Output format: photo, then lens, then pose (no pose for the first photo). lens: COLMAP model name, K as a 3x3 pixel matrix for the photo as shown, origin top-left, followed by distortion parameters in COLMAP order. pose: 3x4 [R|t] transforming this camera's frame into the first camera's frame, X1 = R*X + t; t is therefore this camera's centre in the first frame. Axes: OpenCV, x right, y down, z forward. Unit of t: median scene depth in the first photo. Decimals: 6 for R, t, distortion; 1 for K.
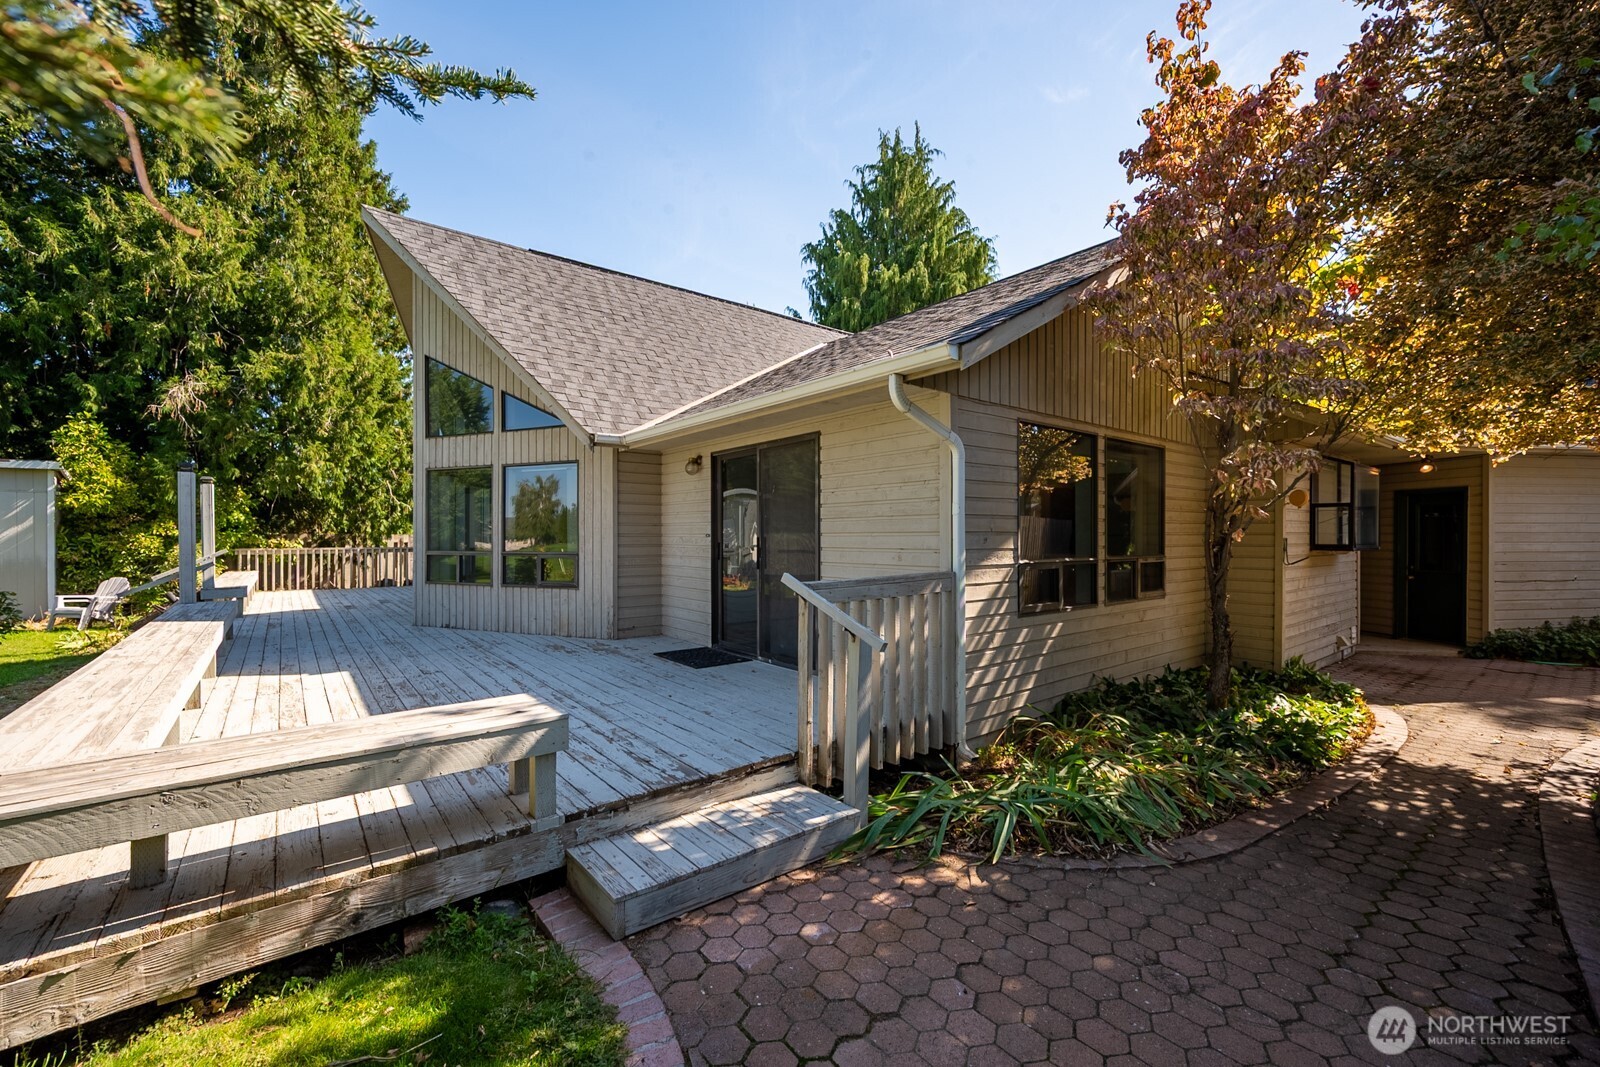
lens RADIAL K [[649.6, 0, 800.0], [0, 649.6, 533.5], [0, 0, 1]] dist [0.000931, 0.000267]
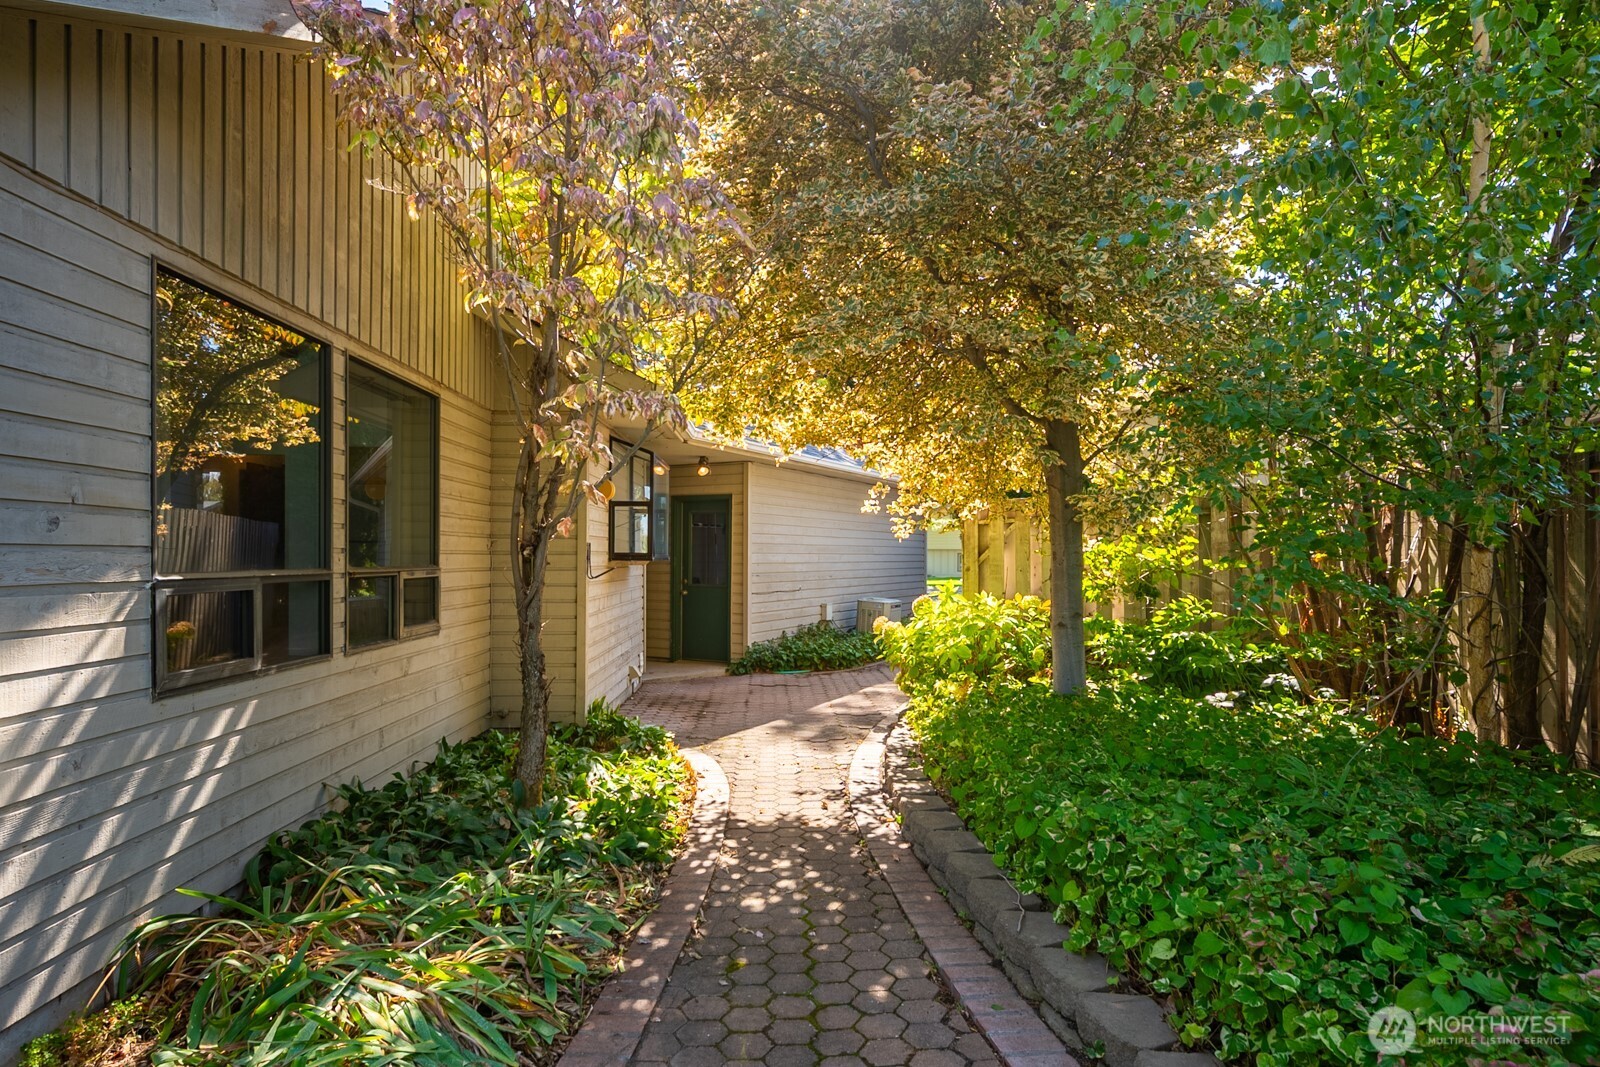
lens RADIAL K [[886.1, 0, 824.5], [0, 886.1, 561.8], [0, 0, 1]] dist [0.000401, -0.000769]
pose [[0.582197, -0.003101, 0.813042, 0.089775], [-0.007839, 0.999925, 0.009427, 0.019844], [-0.813010, -0.011862, 0.582129, 0.219736]]
